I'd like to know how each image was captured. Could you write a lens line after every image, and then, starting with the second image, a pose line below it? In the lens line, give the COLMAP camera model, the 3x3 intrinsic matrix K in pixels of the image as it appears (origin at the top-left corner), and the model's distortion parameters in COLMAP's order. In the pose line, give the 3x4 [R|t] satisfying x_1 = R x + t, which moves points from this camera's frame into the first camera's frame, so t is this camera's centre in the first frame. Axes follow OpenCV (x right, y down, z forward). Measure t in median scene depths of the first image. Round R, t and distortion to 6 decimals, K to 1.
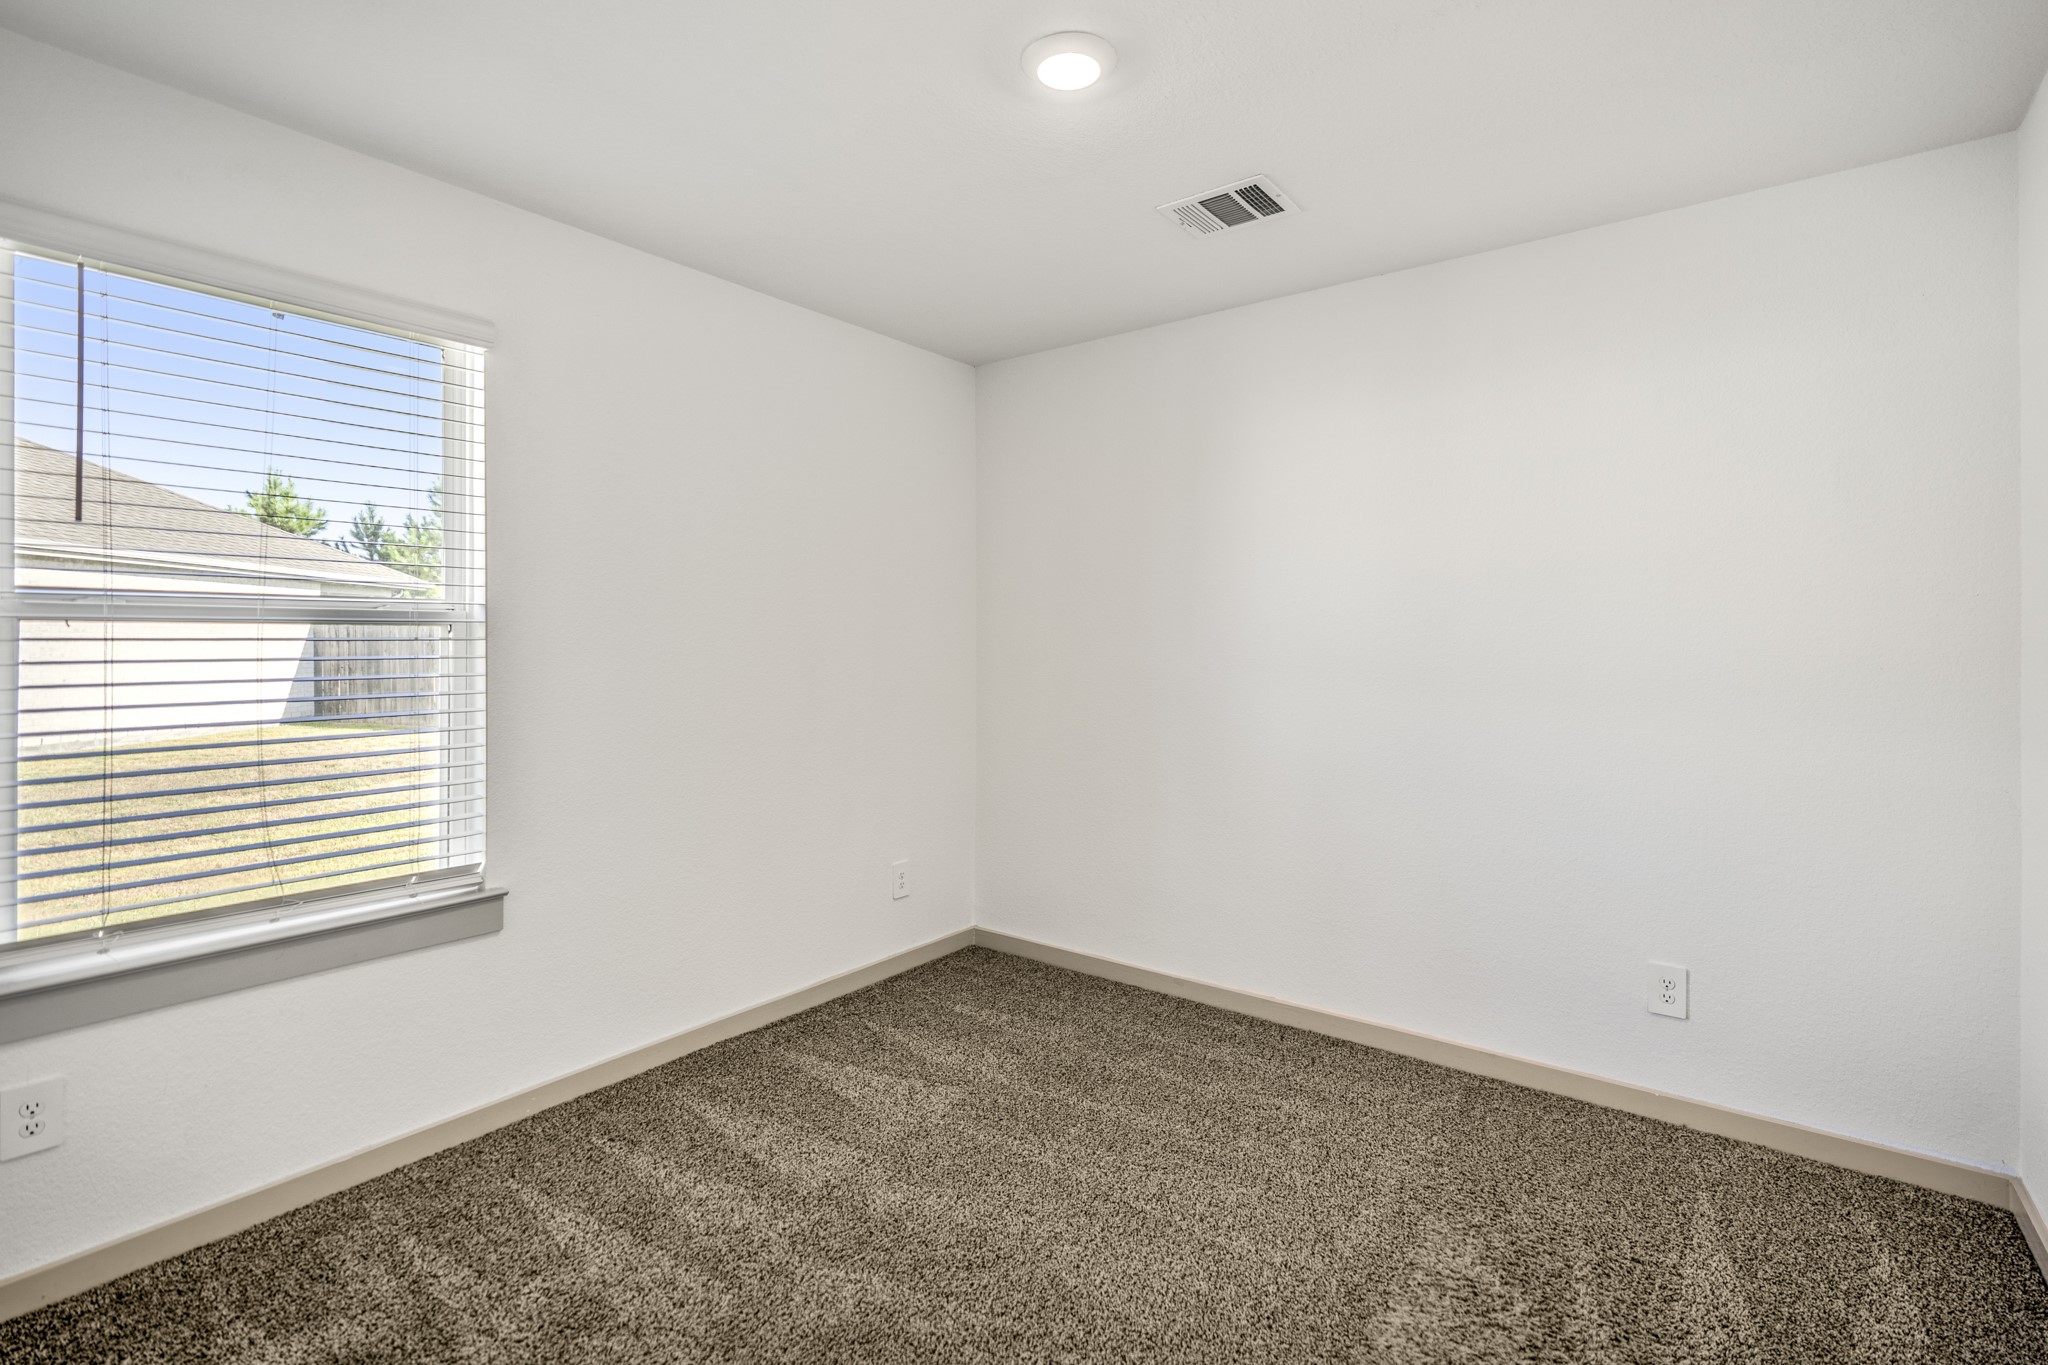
lens RADIAL K [[967.6, 0, 1035.1], [0, 967.6, 655.3], [0, 0, 1]] dist [-0.049211, 0.015627]
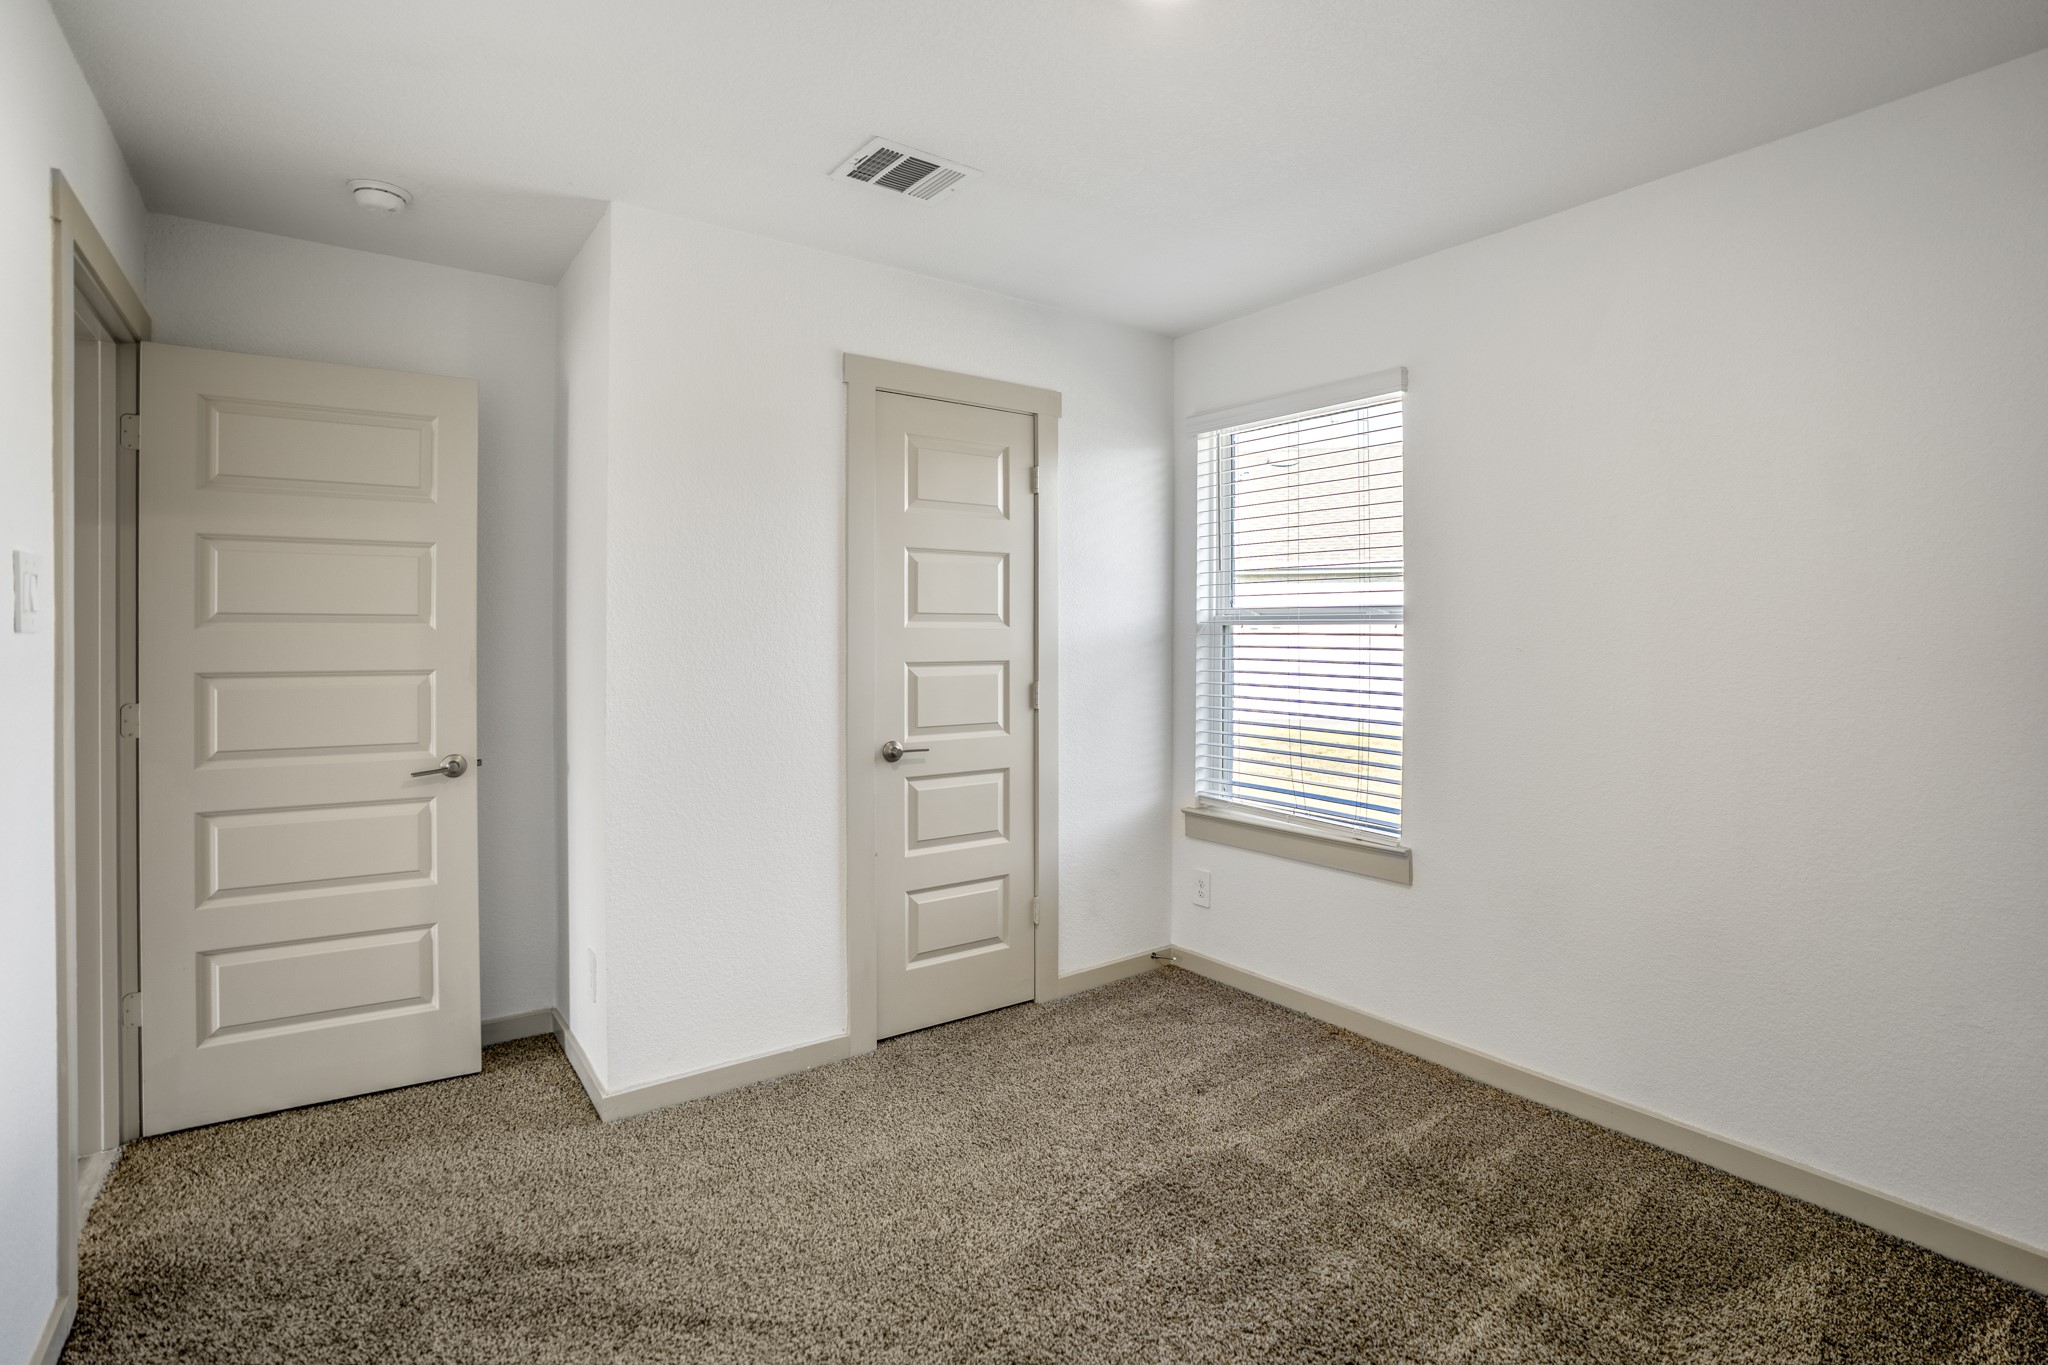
lens RADIAL K [[967.6, 0, 1035.1], [0, 967.6, 655.3], [0, 0, 1]] dist [-0.049211, 0.015627]
pose [[-0.309168, 0.018224, -0.950833, 0.907502], [-0.021765, 0.999419, 0.026232, -0.016713], [0.950759, 0.028804, -0.308591, 1.210697]]
